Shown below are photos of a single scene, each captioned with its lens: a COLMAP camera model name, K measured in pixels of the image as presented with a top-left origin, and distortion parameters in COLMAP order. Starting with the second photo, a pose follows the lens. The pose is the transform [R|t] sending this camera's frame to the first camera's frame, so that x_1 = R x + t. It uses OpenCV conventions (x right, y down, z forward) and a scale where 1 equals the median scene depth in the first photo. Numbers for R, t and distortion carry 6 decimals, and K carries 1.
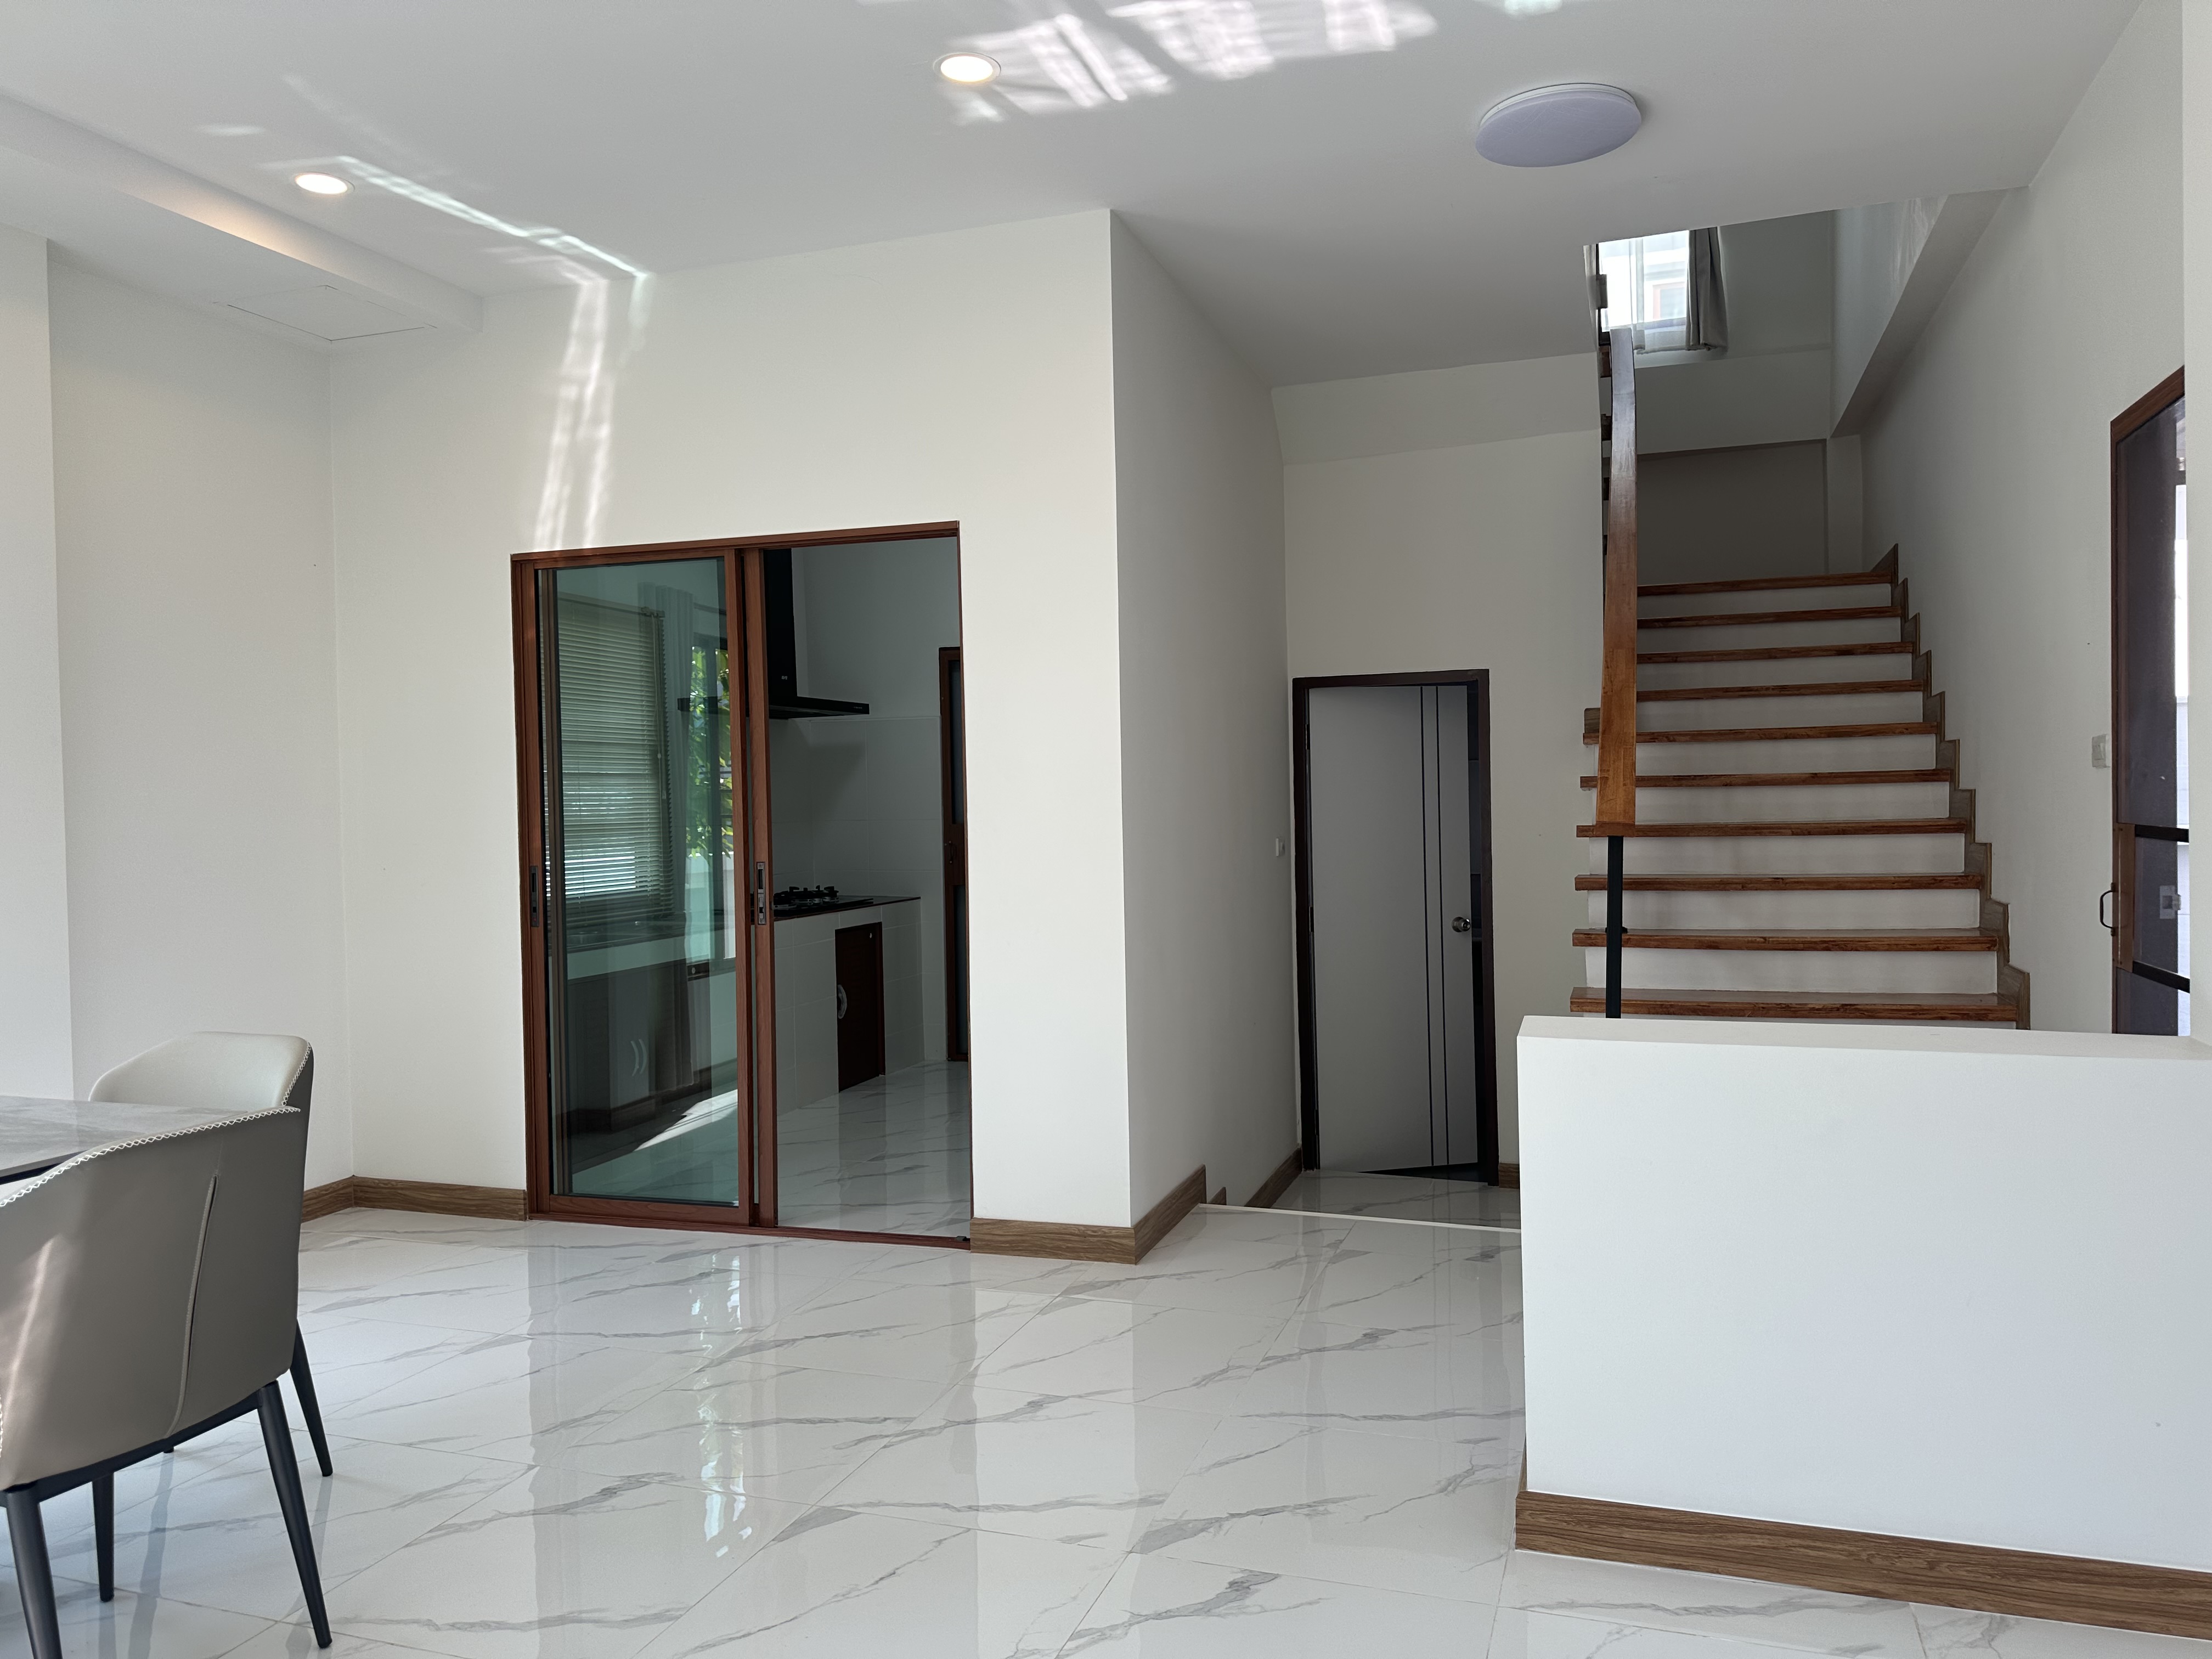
lens RADIAL K [[1562.3, 0, 1120.5], [0, 1562.3, 828.3], [0, 0, 1]] dist [0.028629, -0.030226]
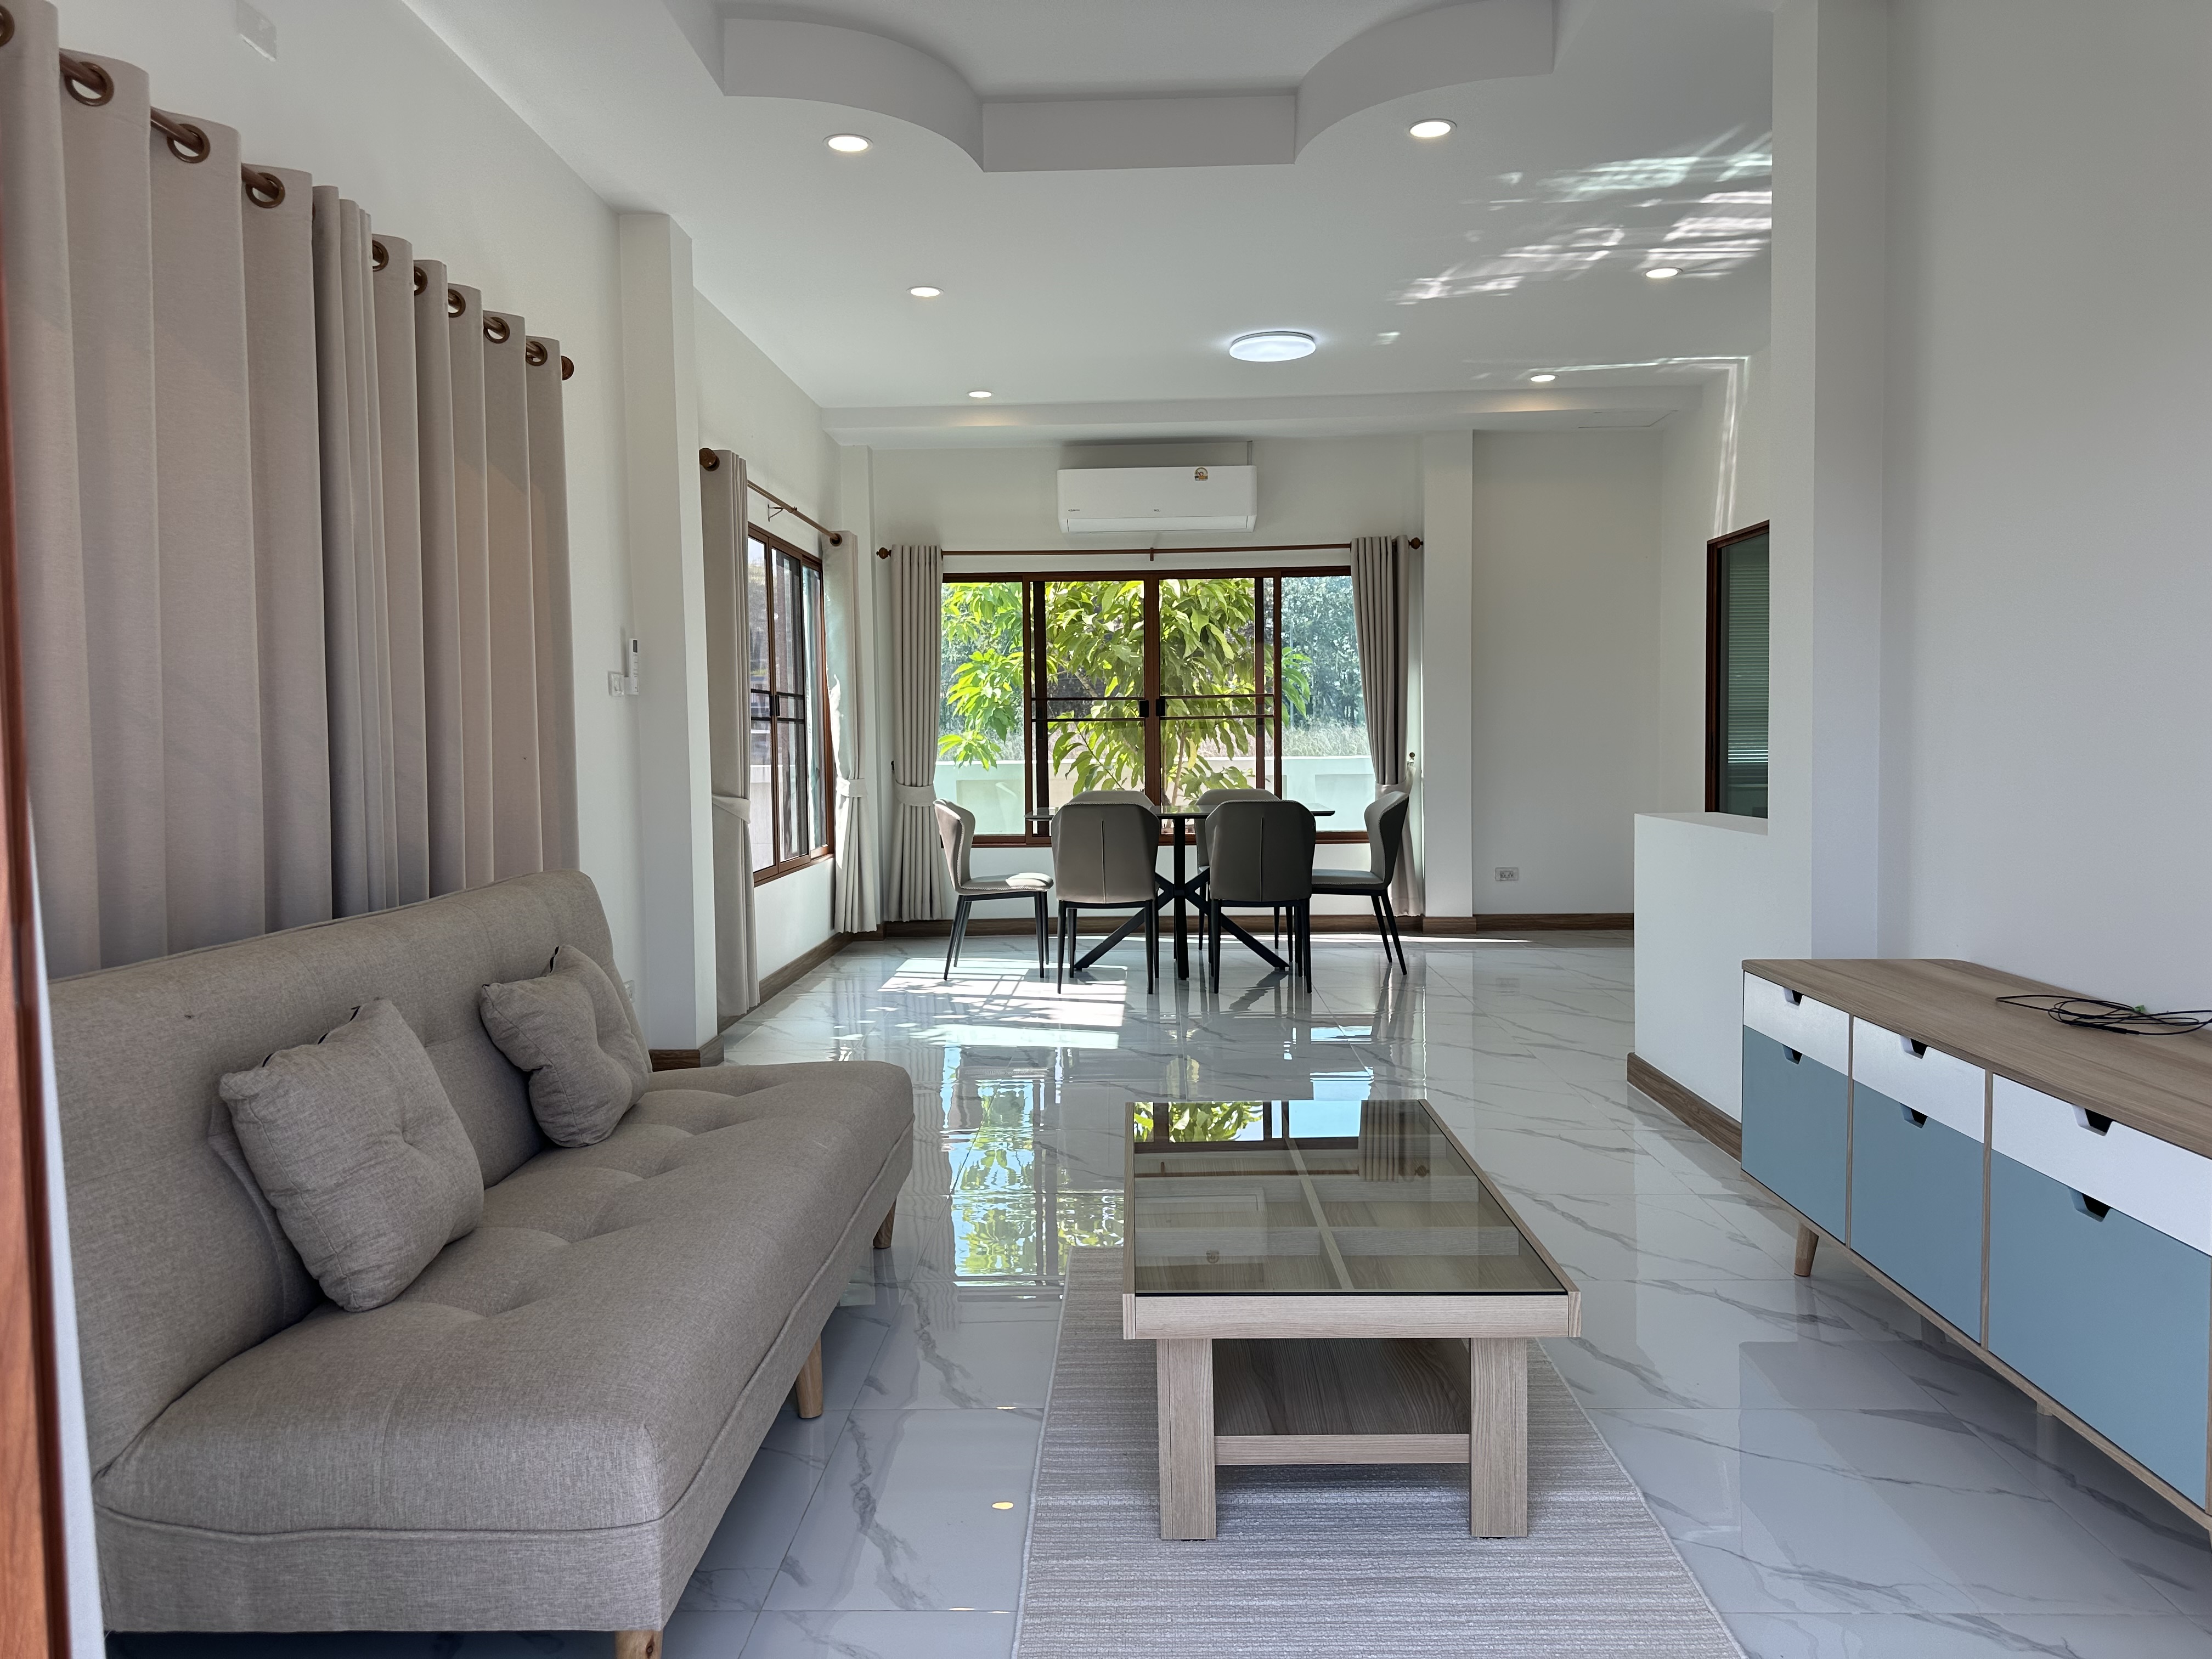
lens RADIAL K [[1562.3, 0, 1100.7], [0, 1562.3, 849.7], [0, 0, 1]] dist [0.028629, -0.030226]
pose [[0.295696, 0.084633, -0.951526, 1.058008], [-0.008160, 0.996255, 0.086075, 0.010897], [0.955247, -0.017688, 0.295280, -0.097705]]
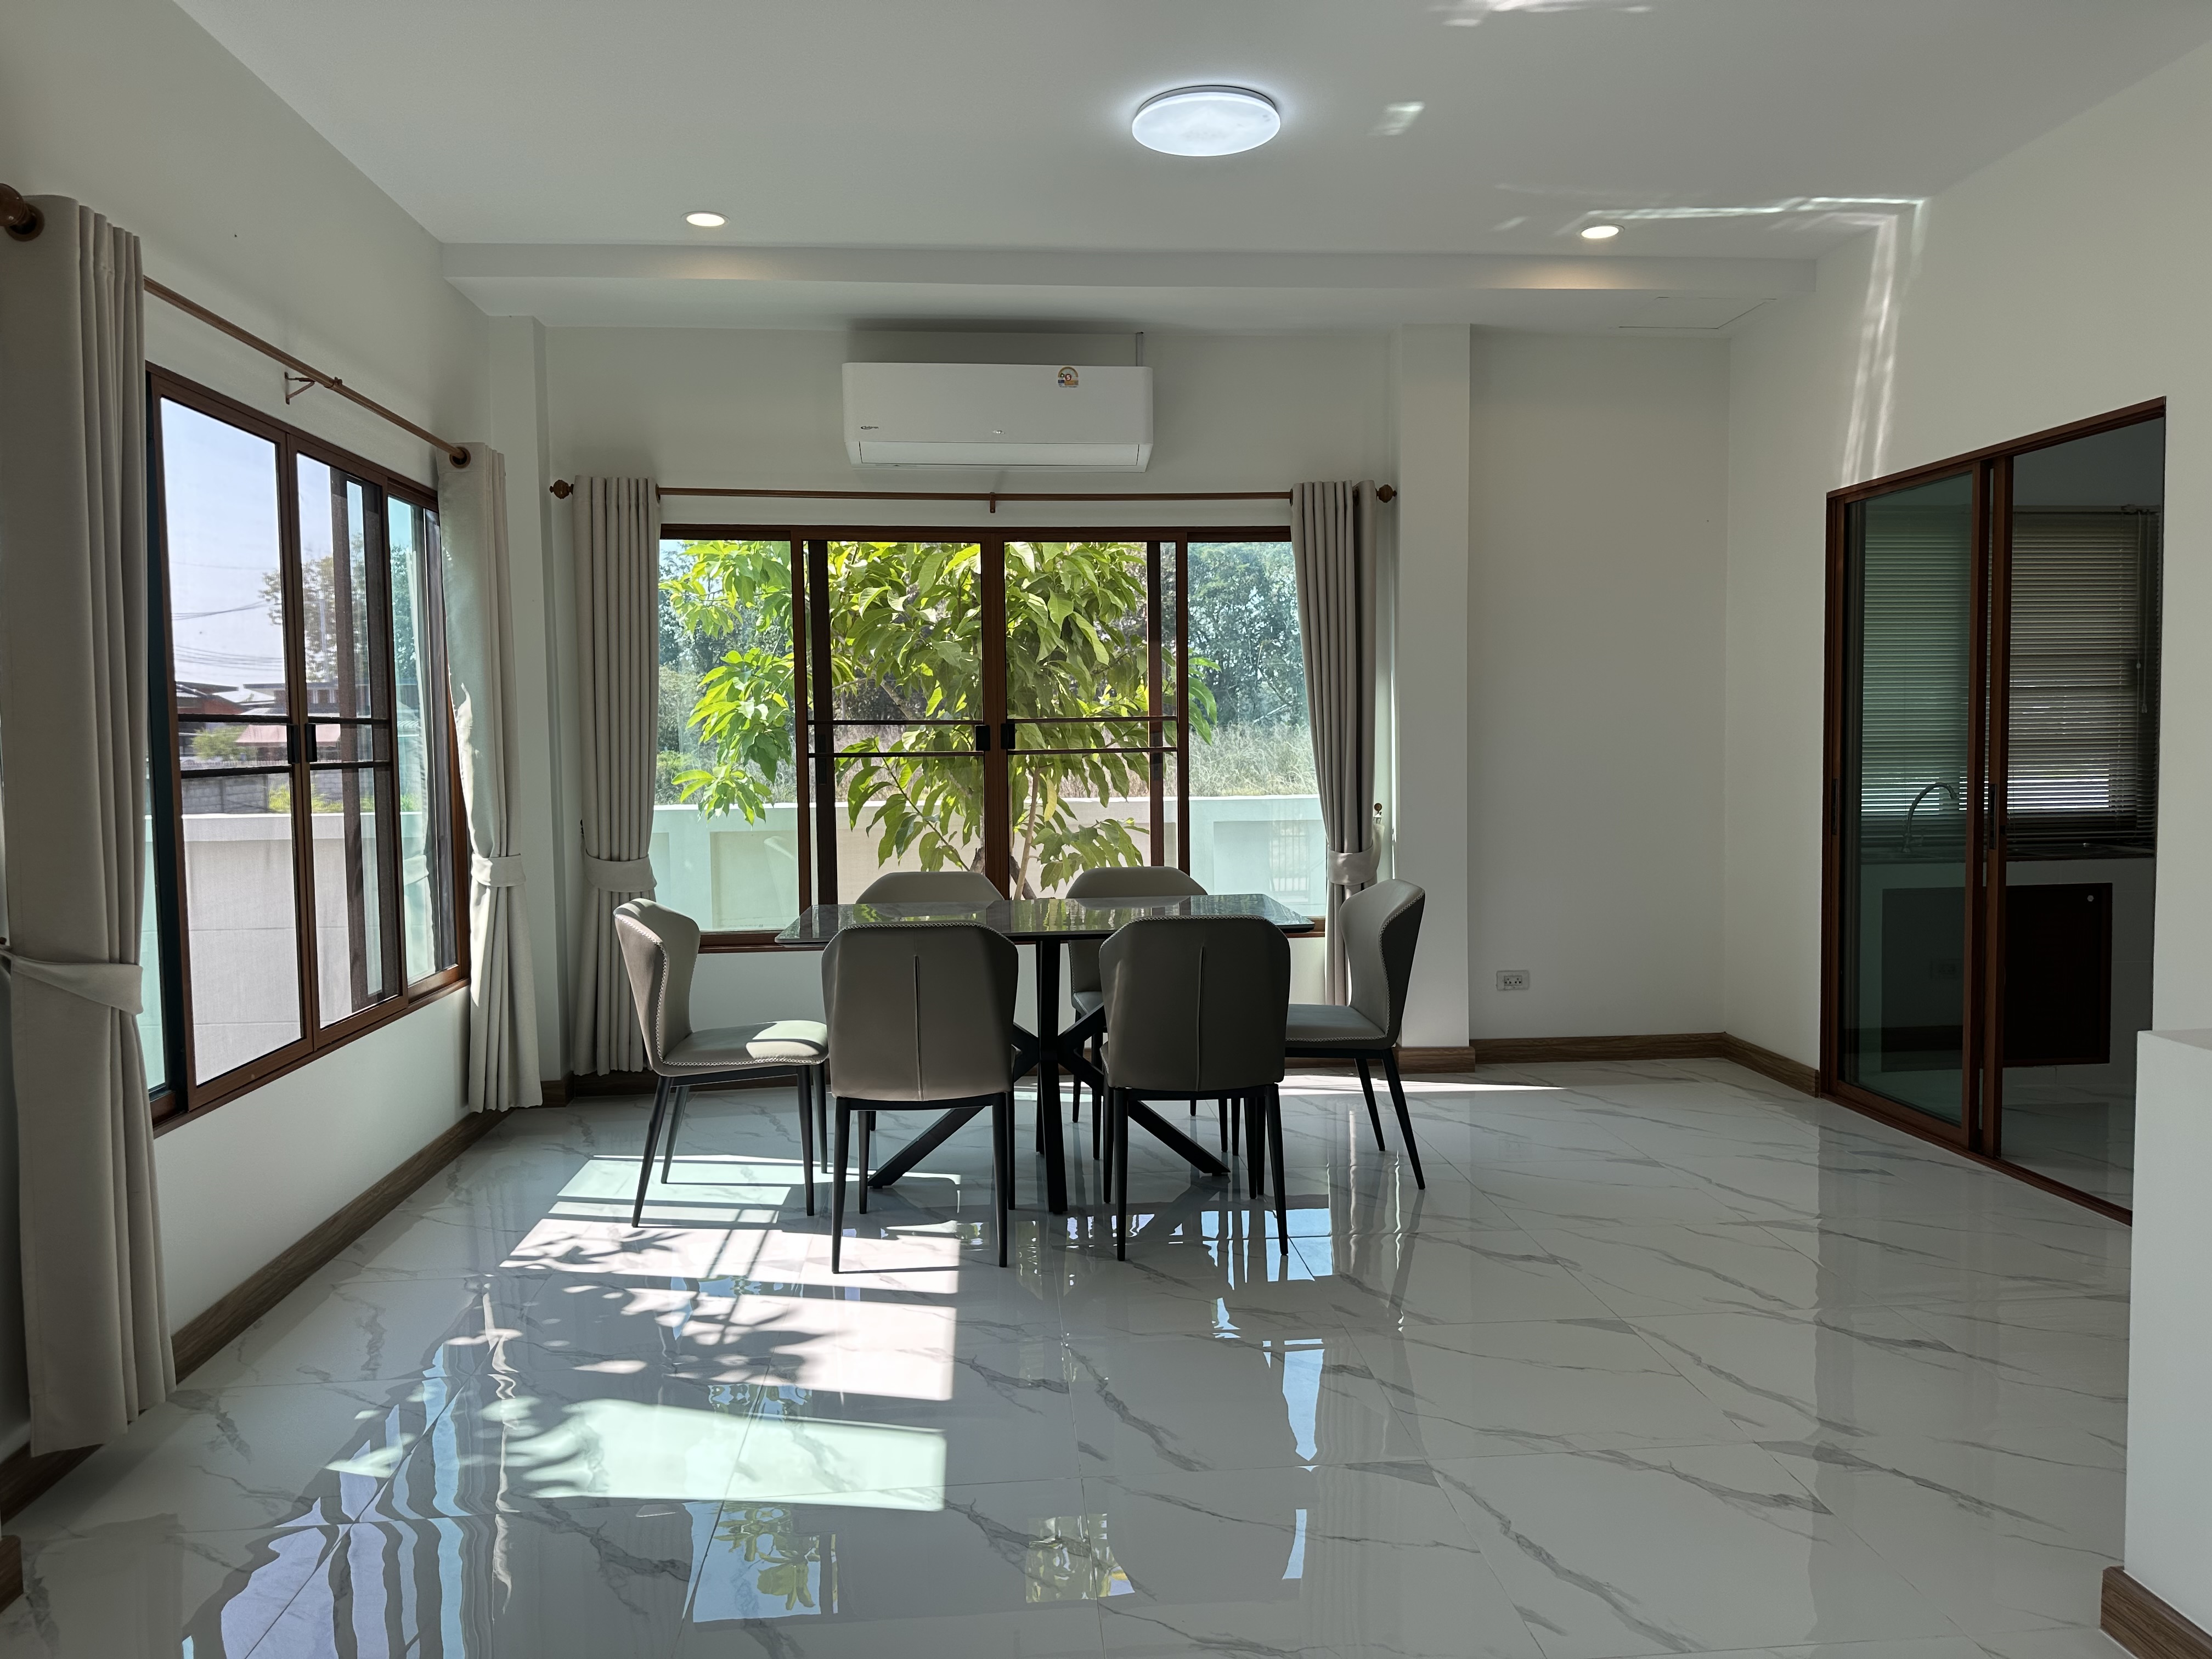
lens RADIAL K [[1562.3, 0, 1119.2], [0, 1562.3, 830.1], [0, 0, 1]] dist [0.028629, -0.030226]
pose [[0.408064, 0.068947, -0.910346, 0.441867], [-0.011731, 0.997458, 0.070287, -0.012137], [0.912878, -0.018002, 0.407836, 0.105219]]
